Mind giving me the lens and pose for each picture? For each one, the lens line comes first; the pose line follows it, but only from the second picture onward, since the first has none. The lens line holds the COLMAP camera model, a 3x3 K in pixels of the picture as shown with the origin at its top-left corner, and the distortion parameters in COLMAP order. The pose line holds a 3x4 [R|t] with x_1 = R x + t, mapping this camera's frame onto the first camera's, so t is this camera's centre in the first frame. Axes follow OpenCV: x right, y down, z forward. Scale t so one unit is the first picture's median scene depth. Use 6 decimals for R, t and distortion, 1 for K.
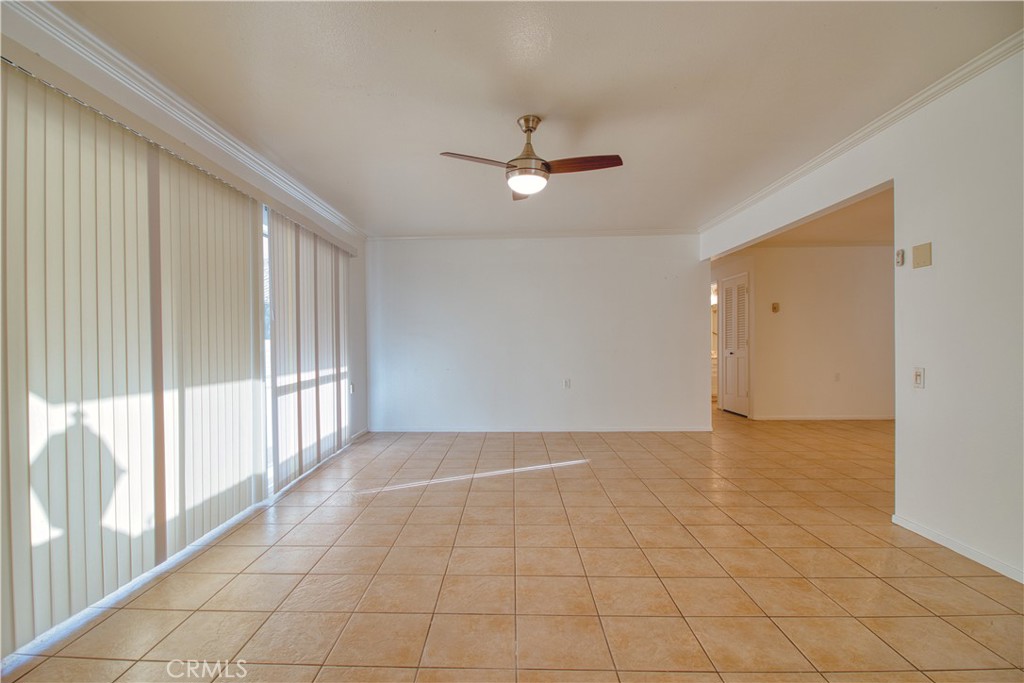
lens RADIAL K [[487.2, 0, 502.2], [0, 487.2, 343.9], [0, 0, 1]] dist [-0.038076, -0.003280]
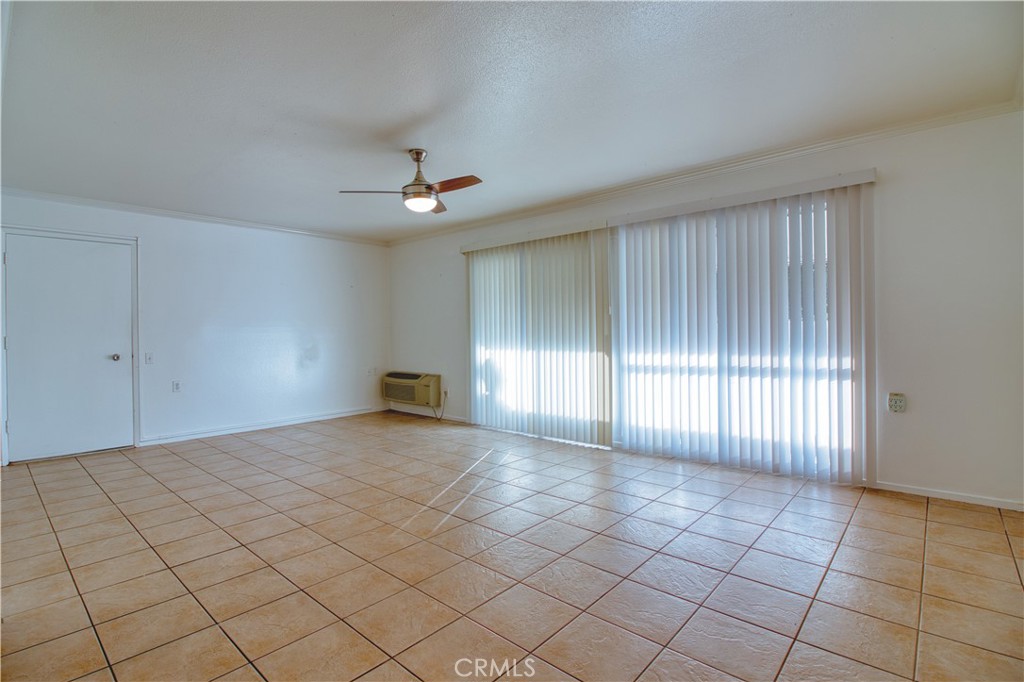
lens RADIAL K [[487.2, 0, 501.6], [0, 487.2, 333.7], [0, 0, 1]] dist [-0.038076, -0.003280]
pose [[-0.647091, 0.030197, -0.761815, 0.821351], [0.023270, 0.999532, 0.019854, -0.020368], [0.762058, -0.004880, -0.647491, 1.879802]]
